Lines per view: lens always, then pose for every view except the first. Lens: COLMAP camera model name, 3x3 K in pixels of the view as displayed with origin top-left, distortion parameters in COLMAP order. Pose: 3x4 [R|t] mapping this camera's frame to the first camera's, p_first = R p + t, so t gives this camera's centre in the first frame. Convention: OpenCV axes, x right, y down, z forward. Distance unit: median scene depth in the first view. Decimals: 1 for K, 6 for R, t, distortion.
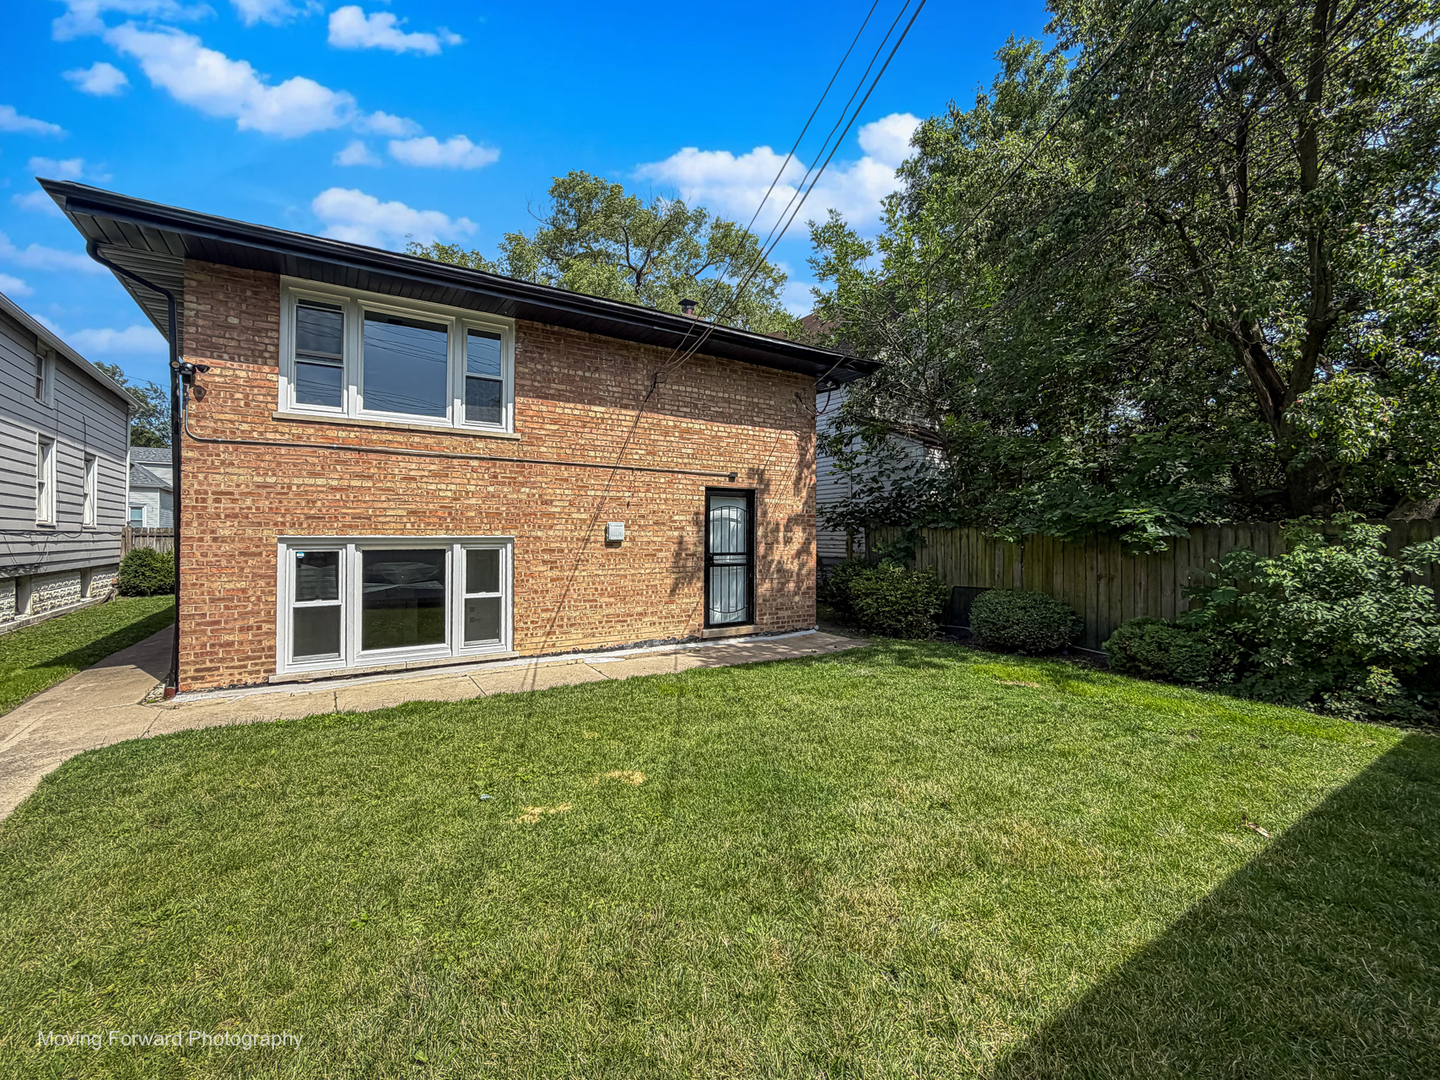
lens RADIAL K [[611.5, 0, 695.5], [0, 611.5, 528.9], [0, 0, 1]] dist [-0.003024, -0.000133]
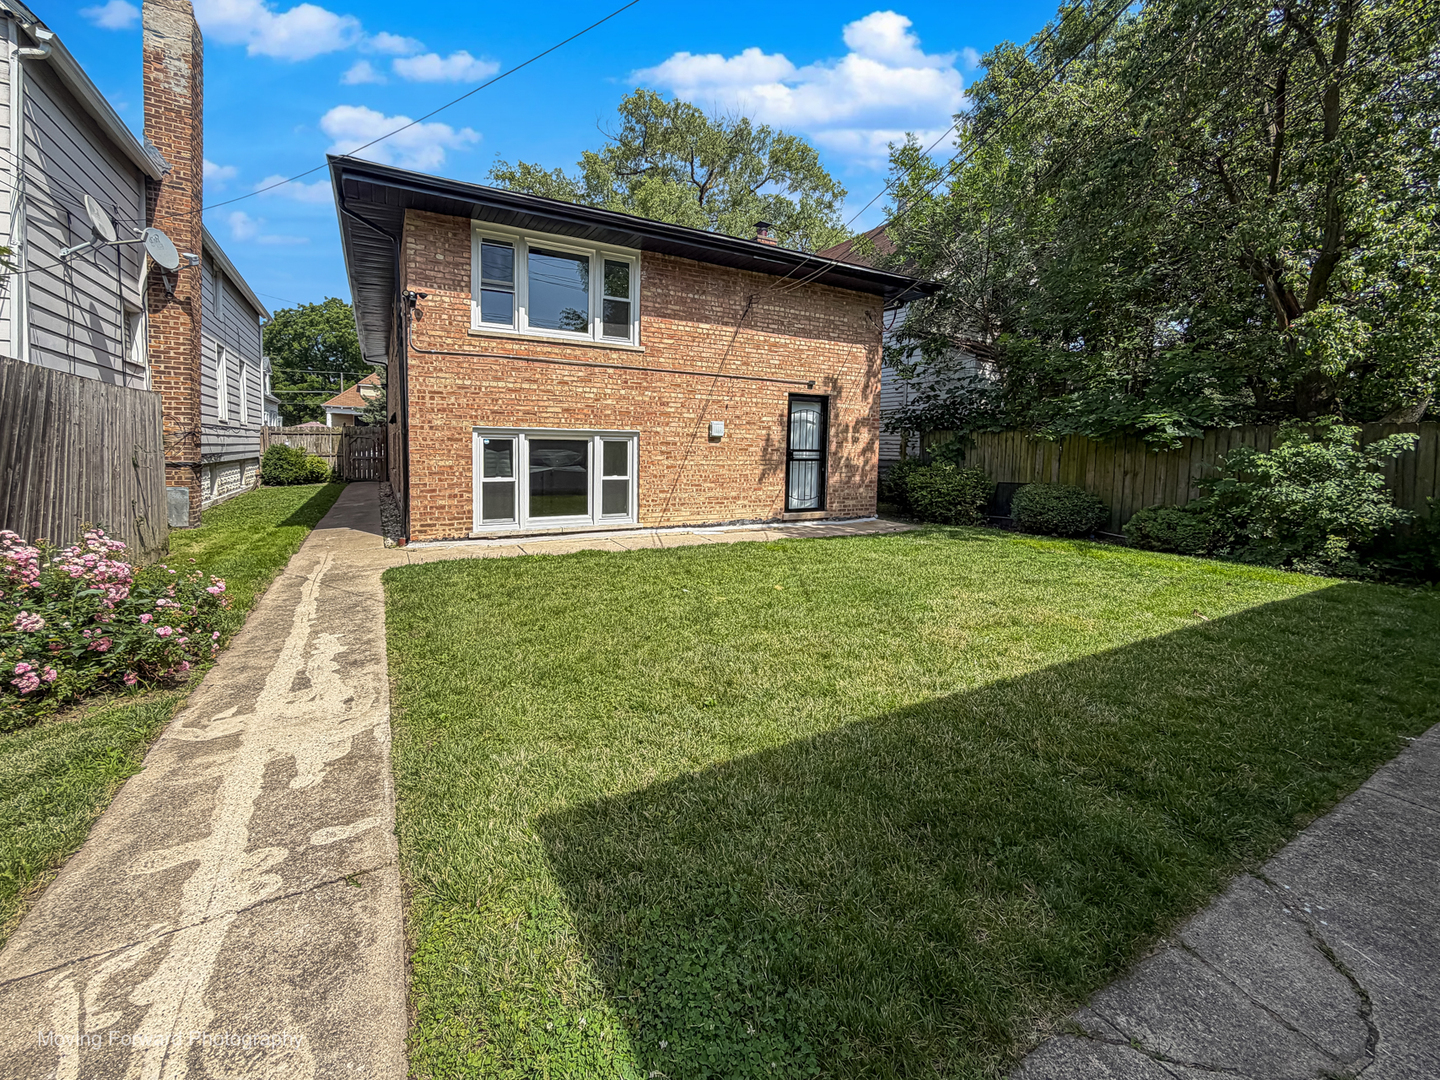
lens RADIAL K [[618.0, 0, 698.6], [0, 618.0, 490.3], [0, 0, 1]] dist [-0.003166, 0.000264]
pose [[0.998801, 0.016316, -0.046161, -0.114164], [-0.012613, 0.996762, 0.079407, 0.030148], [0.047307, -0.078730, 0.995773, -0.242749]]
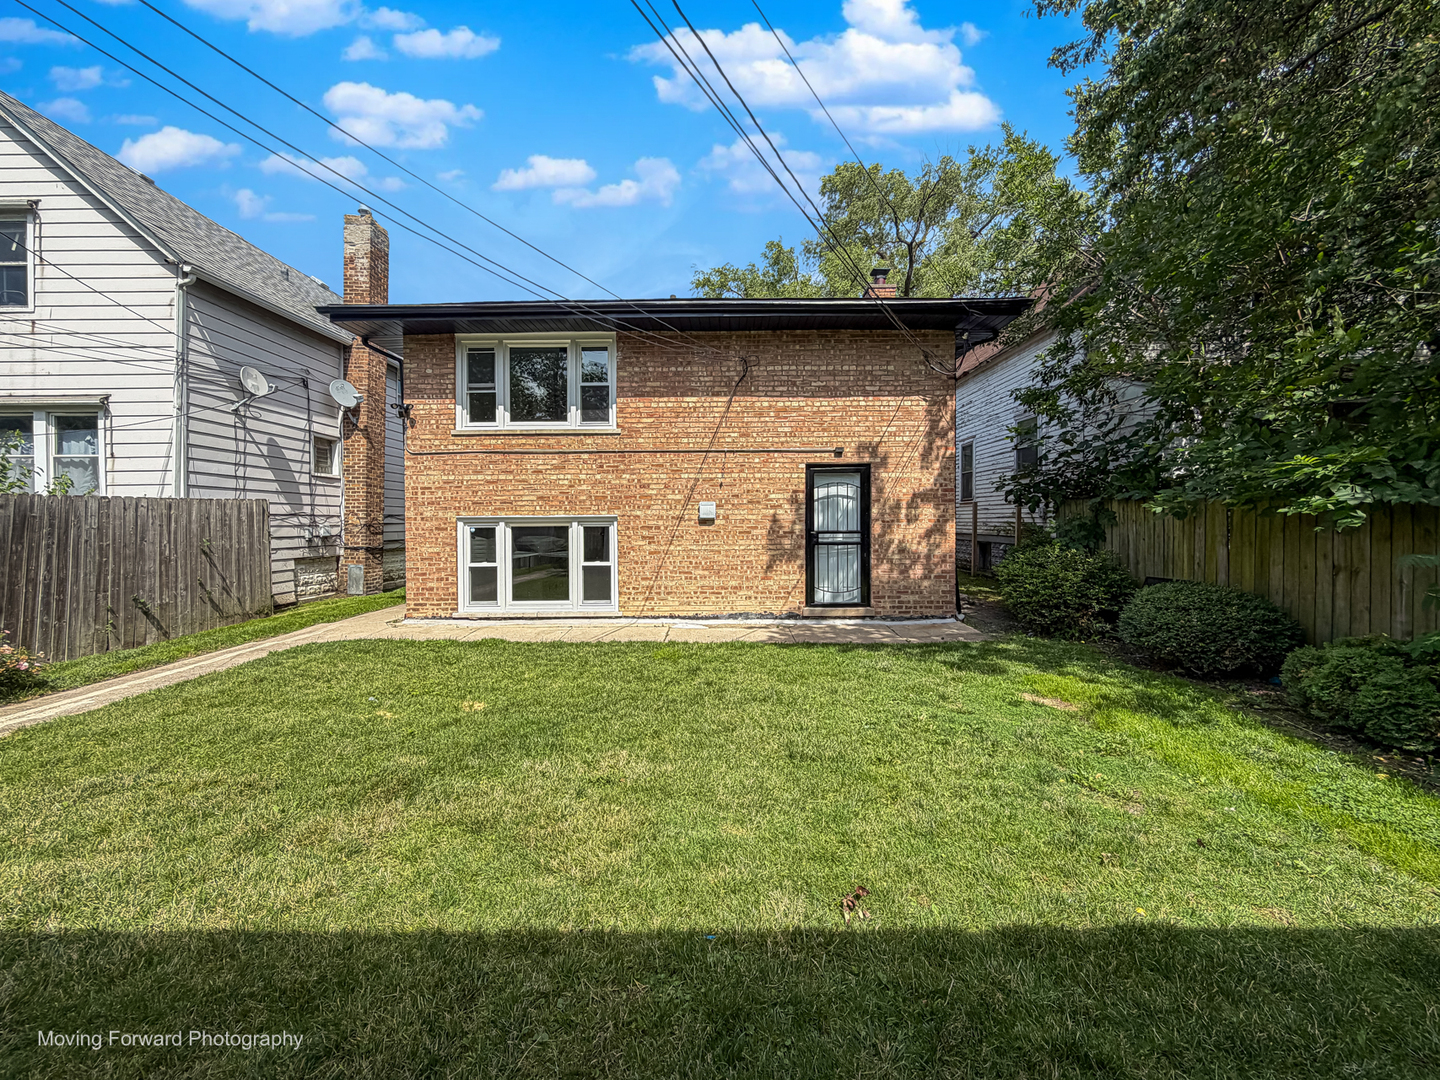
lens RADIAL K [[579.3, 0, 706.5], [0, 579.3, 526.0], [0, 0, 1]] dist [-0.000983, -0.000020]
pose [[0.840502, -0.001166, -0.541808, 0.448373], [0.013946, 0.999713, 0.019482, 0.012664], [0.541629, -0.023931, 0.840277, 0.138712]]
